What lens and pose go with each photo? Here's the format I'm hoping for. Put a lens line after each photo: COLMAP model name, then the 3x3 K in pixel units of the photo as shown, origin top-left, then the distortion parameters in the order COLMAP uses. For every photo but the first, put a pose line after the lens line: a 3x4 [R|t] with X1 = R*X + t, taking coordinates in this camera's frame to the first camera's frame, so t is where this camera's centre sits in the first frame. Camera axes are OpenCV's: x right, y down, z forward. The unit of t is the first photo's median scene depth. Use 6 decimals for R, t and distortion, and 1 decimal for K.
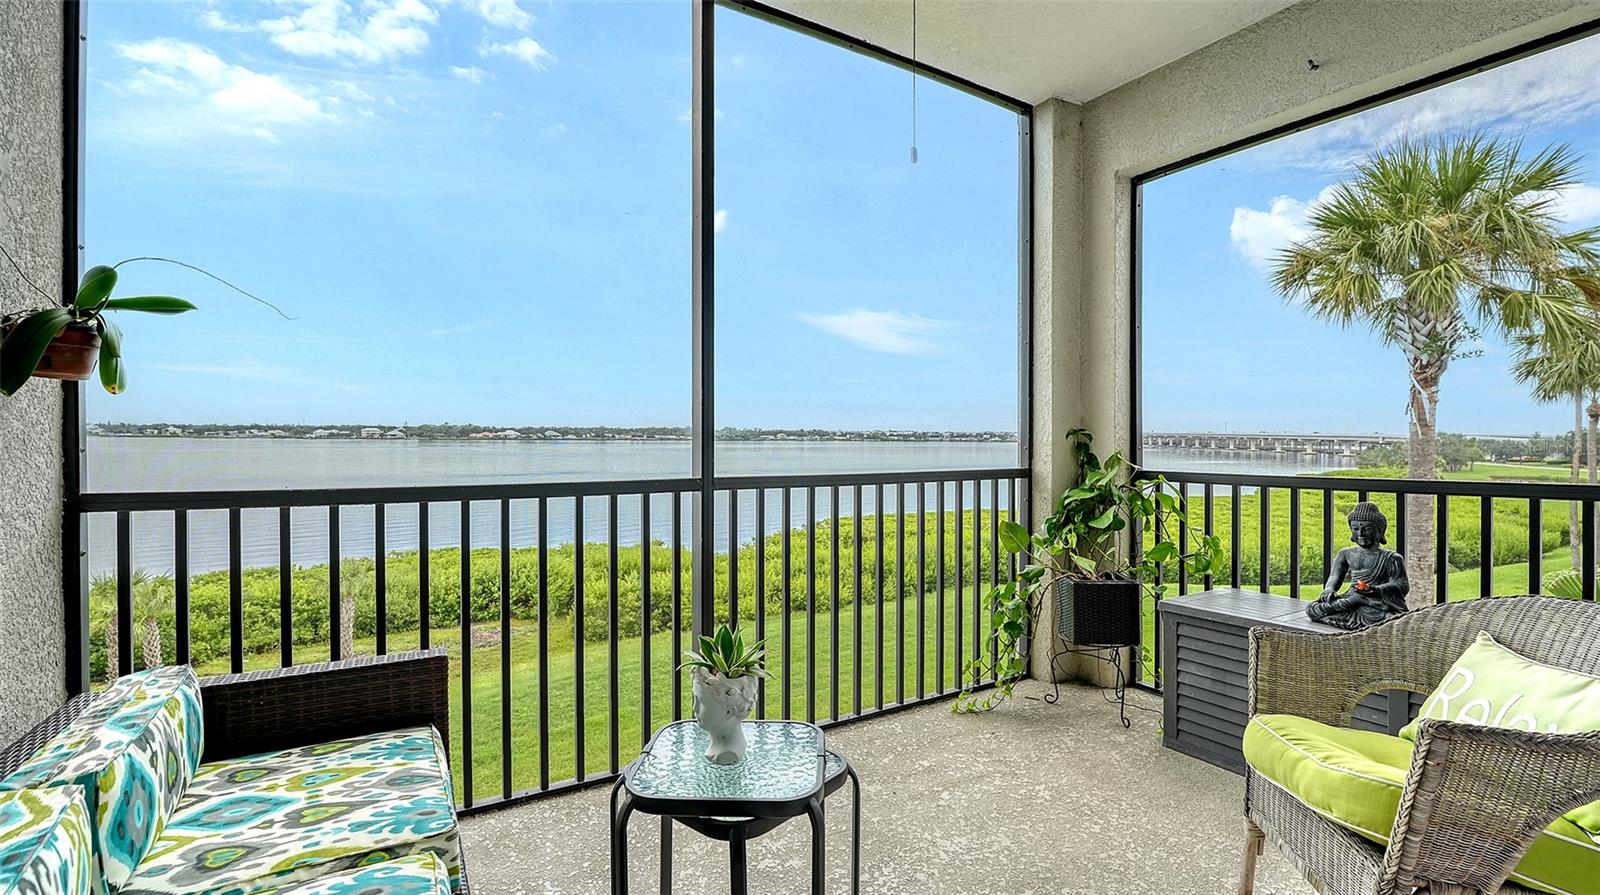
lens RADIAL K [[699.6, 0, 807.5], [0, 699.6, 424.1], [0, 0, 1]] dist [-0.012124, -0.001628]
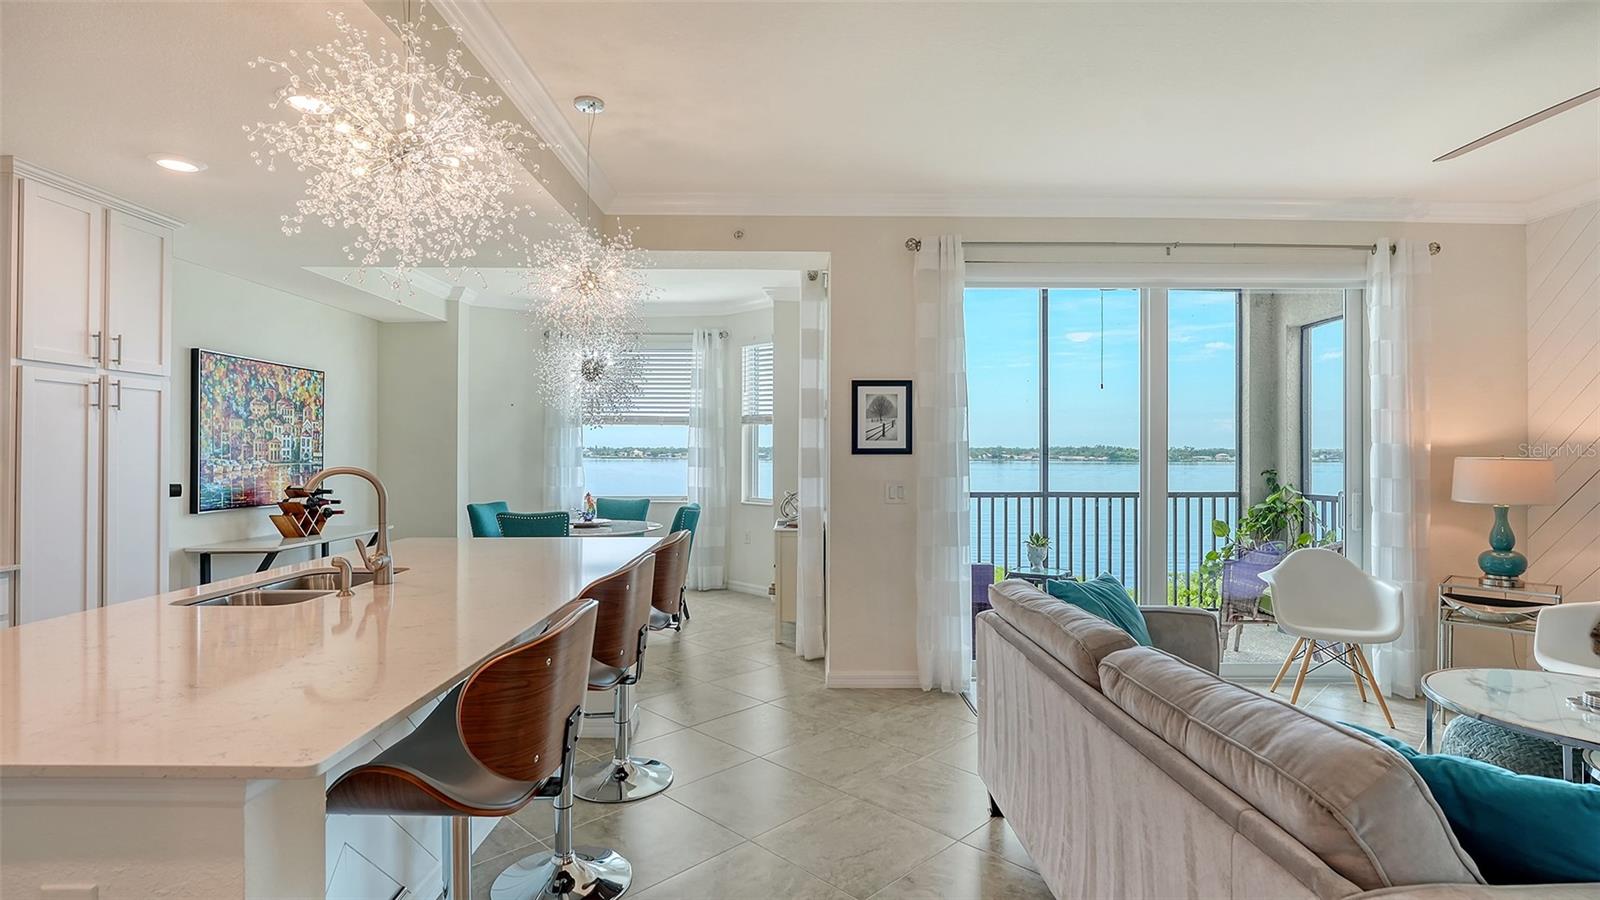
lens RADIAL K [[785.5, 0, 799.6], [0, 785.5, 431.6], [0, 0, 1]] dist [-0.017540, 0.002875]
pose [[0.860381, -0.019038, -0.509296, 0.383421], [0.011437, 0.999772, -0.018050, -0.068990], [0.509524, 0.009705, 0.860402, -1.326216]]
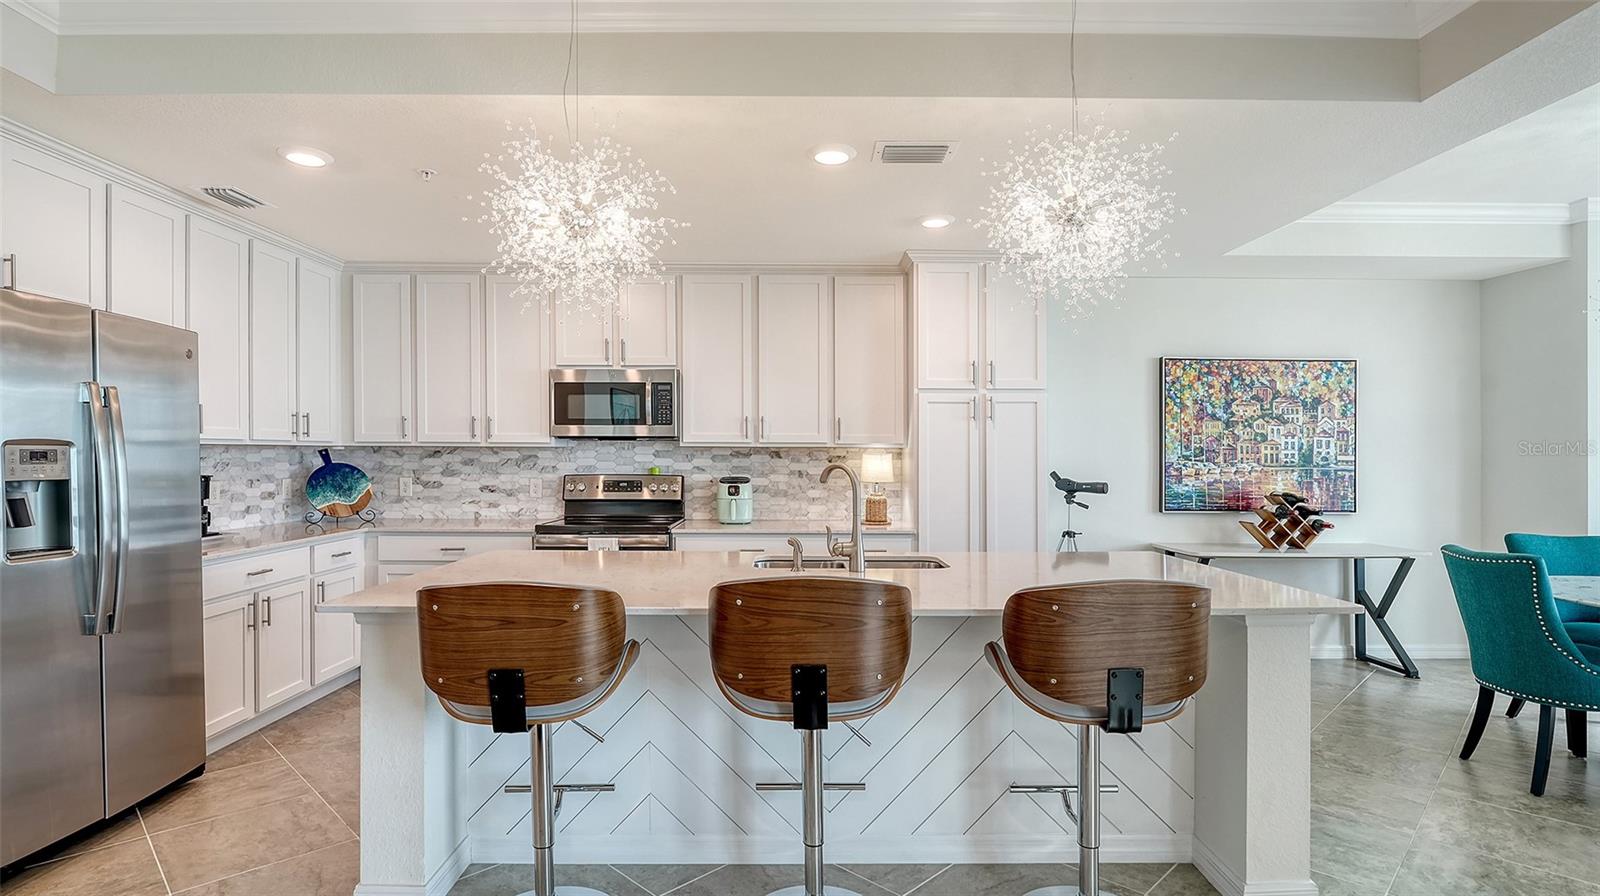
lens RADIAL K [[785.5, 0, 801.1], [0, 785.5, 451.6], [0, 0, 1]] dist [-0.017540, 0.002875]
pose [[-0.505126, -0.013172, -0.862945, 0.374326], [0.003998, 0.999837, -0.017602, -0.051752], [0.863036, -0.012341, -0.504991, -0.509844]]
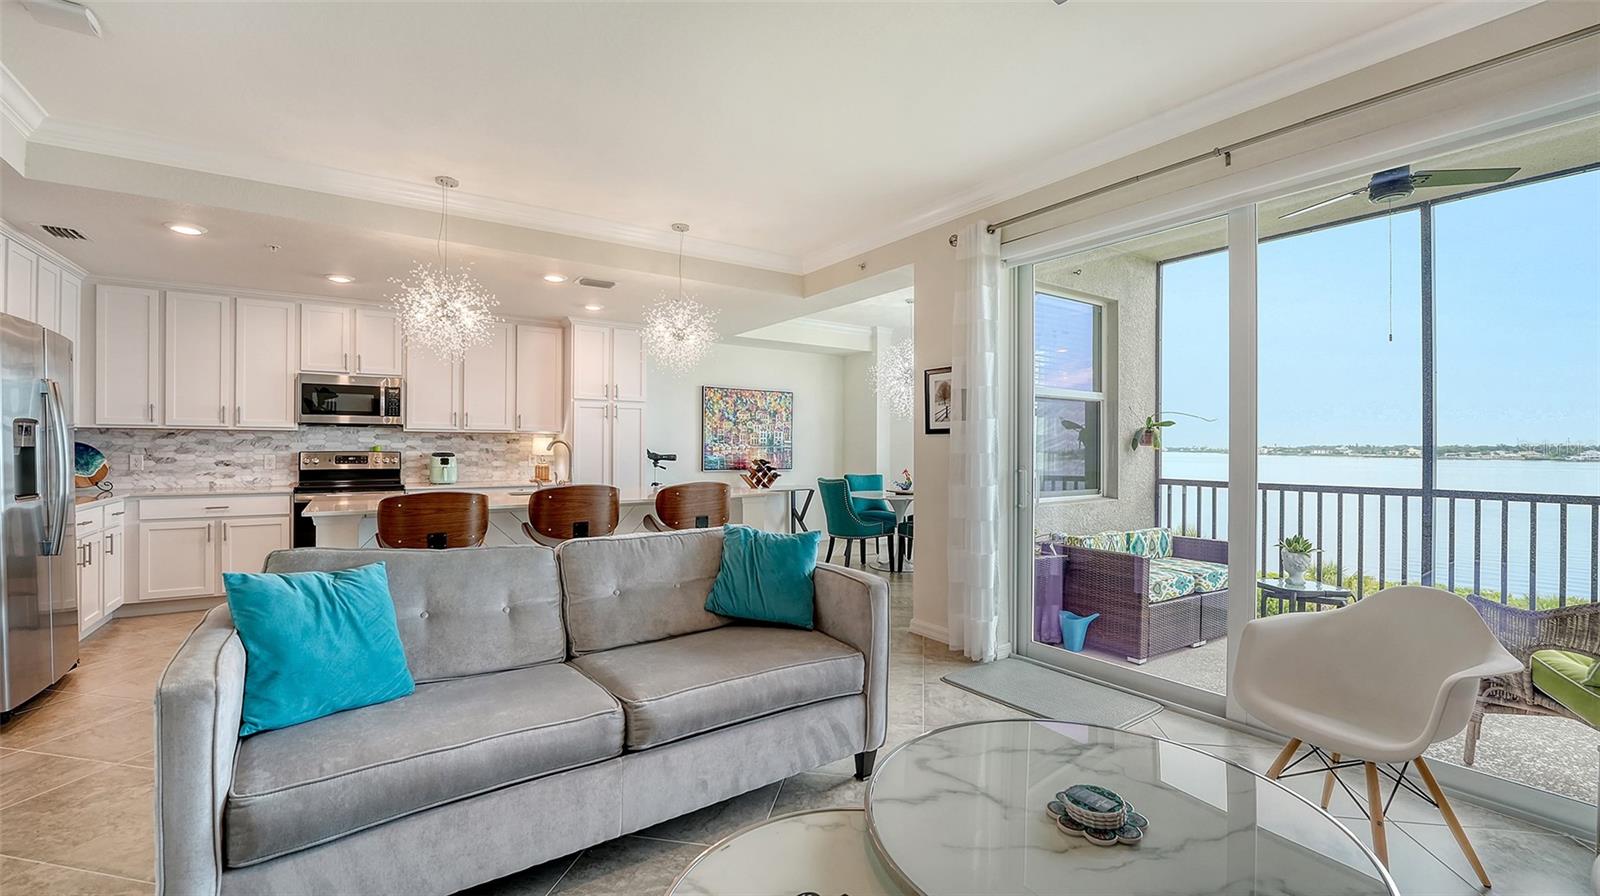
lens RADIAL K [[655.0, 0, 786.9], [0, 655.0, 443.7], [0, 0, 1]] dist [-0.021593, 0.000291]
pose [[0.053177, -0.012503, -0.998507, 1.027316], [0.009591, 0.999882, -0.012010, -0.024382], [0.998539, -0.008938, 0.053291, -0.499297]]
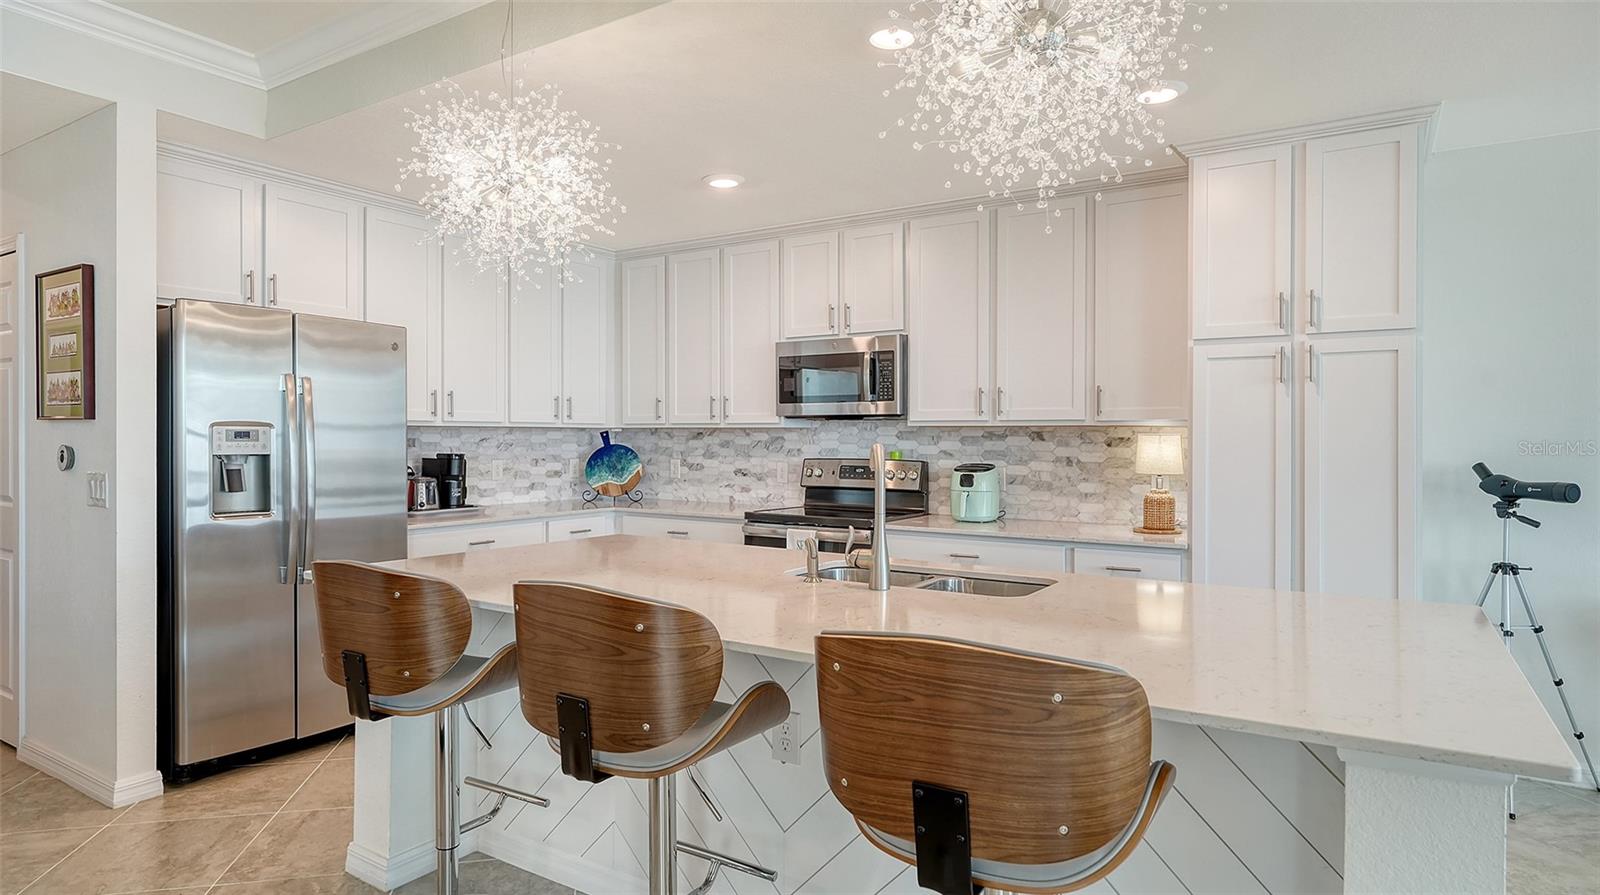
lens RADIAL K [[884.9, 0, 806.8], [0, 884.9, 439.9], [0, 0, 1]] dist [0.006480, -0.000630]
pose [[-0.892234, -0.010417, -0.451453, 0.002014], [-0.005104, 0.999903, -0.012984, -0.048022], [0.451544, -0.009280, -0.892200, -0.285197]]
